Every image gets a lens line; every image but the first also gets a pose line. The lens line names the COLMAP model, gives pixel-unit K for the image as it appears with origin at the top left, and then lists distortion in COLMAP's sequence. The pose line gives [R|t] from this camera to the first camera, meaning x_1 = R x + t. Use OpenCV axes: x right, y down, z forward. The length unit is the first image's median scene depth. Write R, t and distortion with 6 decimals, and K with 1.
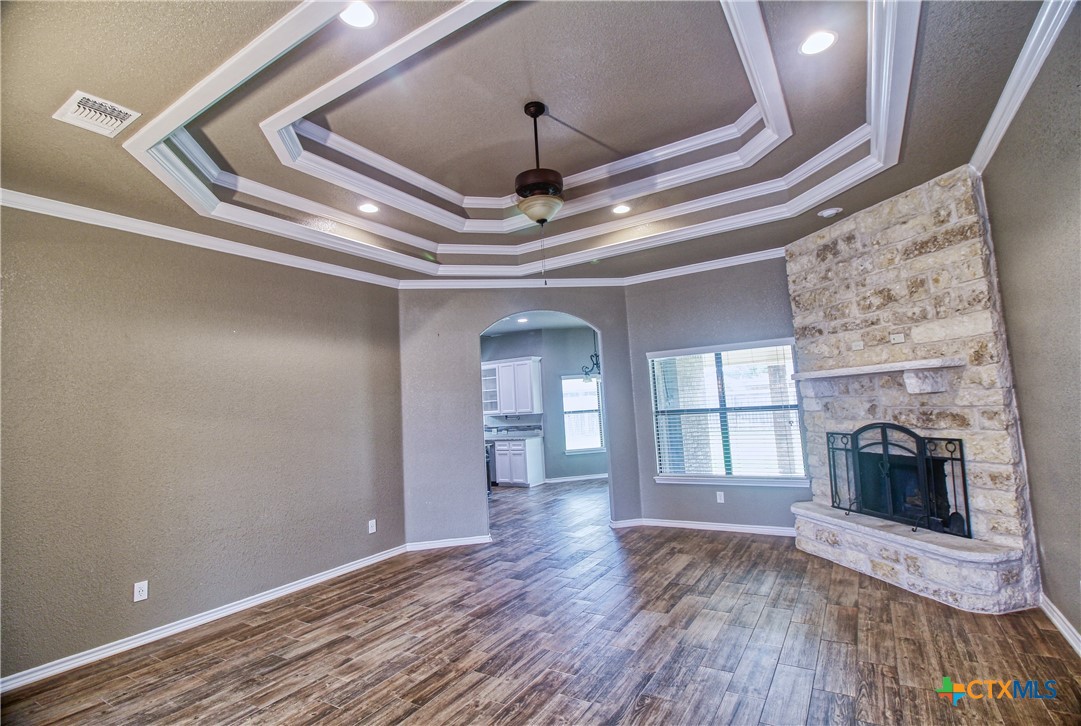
lens RADIAL K [[509.0, 0, 544.2], [0, 509.0, 353.0], [0, 0, 1]] dist [-0.011475, -0.002319]
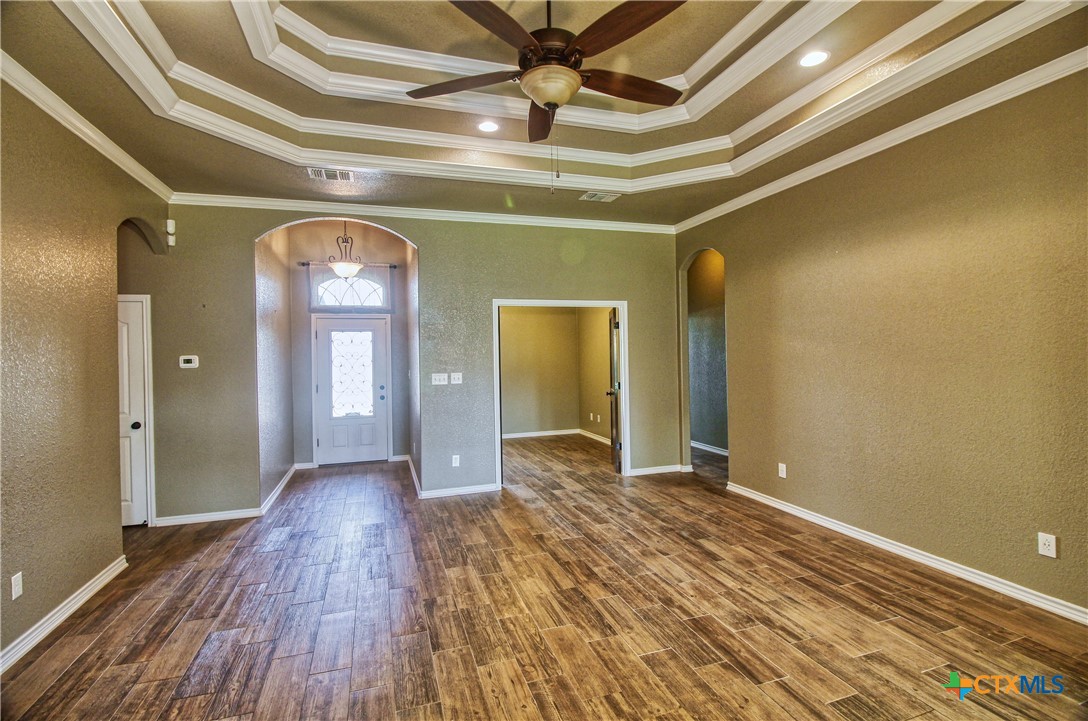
lens RADIAL K [[511.8, 0, 549.3], [0, 511.8, 355.5], [0, 0, 1]] dist [-0.002603, -0.009532]
pose [[-0.633620, 0.073984, -0.770099, 0.539957], [0.135164, 0.990693, -0.016034, 0.103217], [0.761746, -0.114249, -0.637723, 1.293016]]
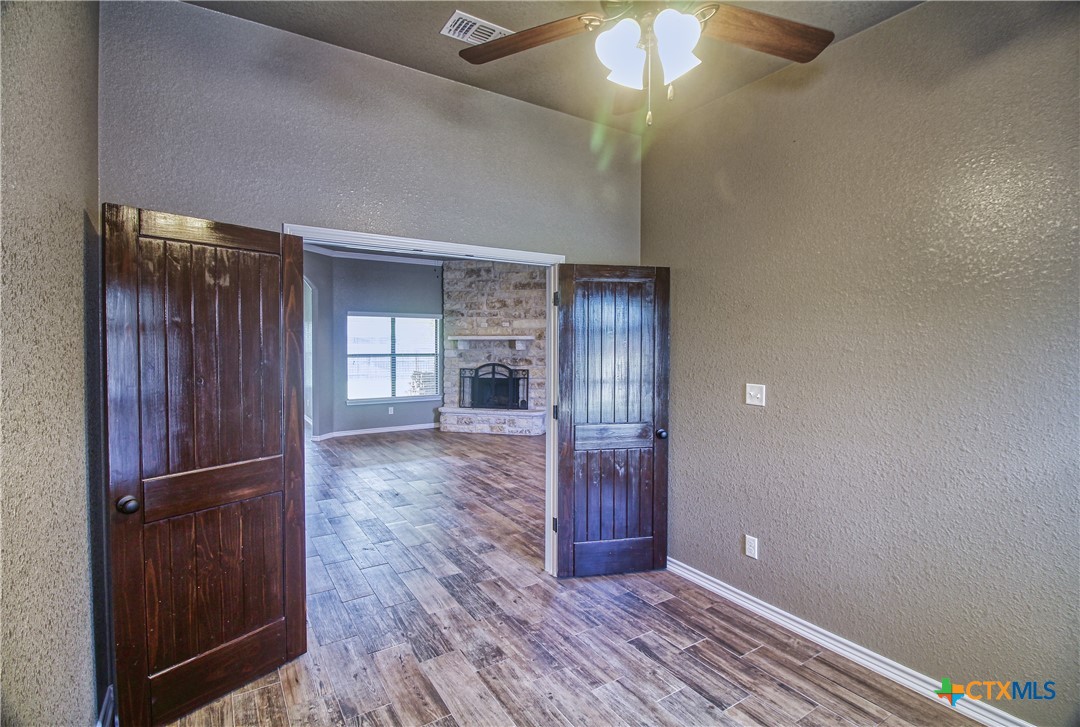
lens RADIAL K [[508.5, 0, 542.1], [0, 508.5, 357.6], [0, 0, 1]] dist [-0.011475, -0.002319]
pose [[0.431572, 0.037730, 0.901289, -1.257300], [-0.120154, 0.992627, 0.015981, 0.062005], [-0.894041, -0.115191, 0.432923, -0.100999]]
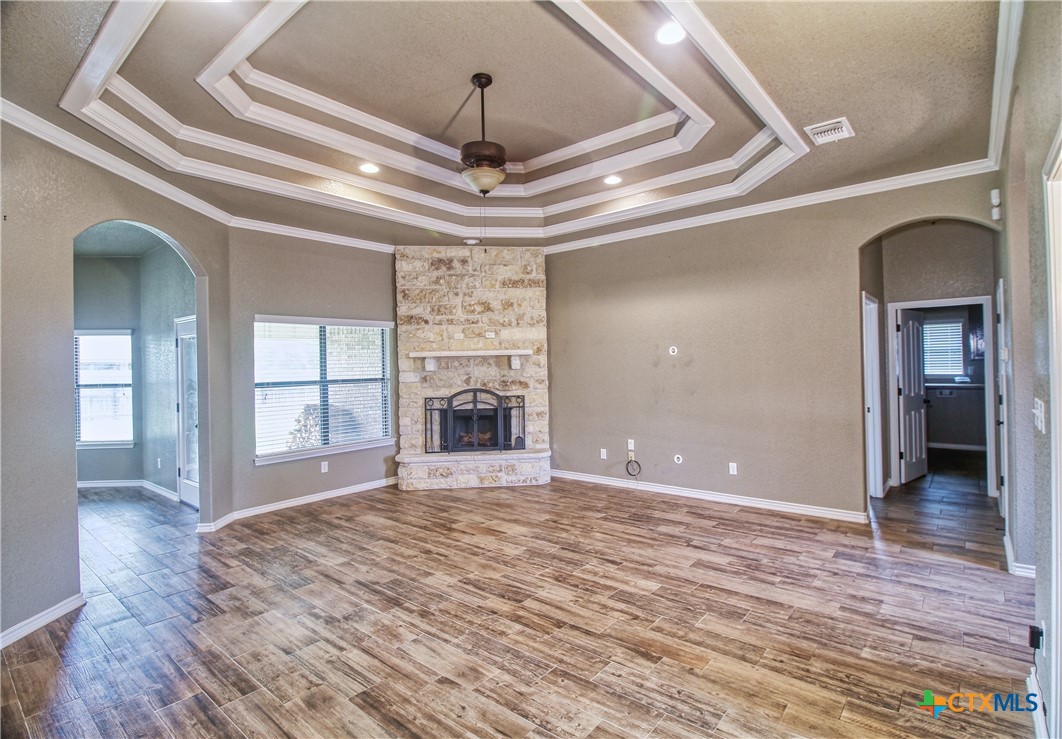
lens RADIAL K [[520.9, 0, 559.8], [0, 520.9, 360.4], [0, 0, 1]] dist [-0.009966, -0.002676]
pose [[0.114937, 0.059085, 0.991614, -0.944298], [-0.086146, 0.995062, -0.049305, 0.119065], [-0.989630, -0.079757, 0.119459, 0.618278]]
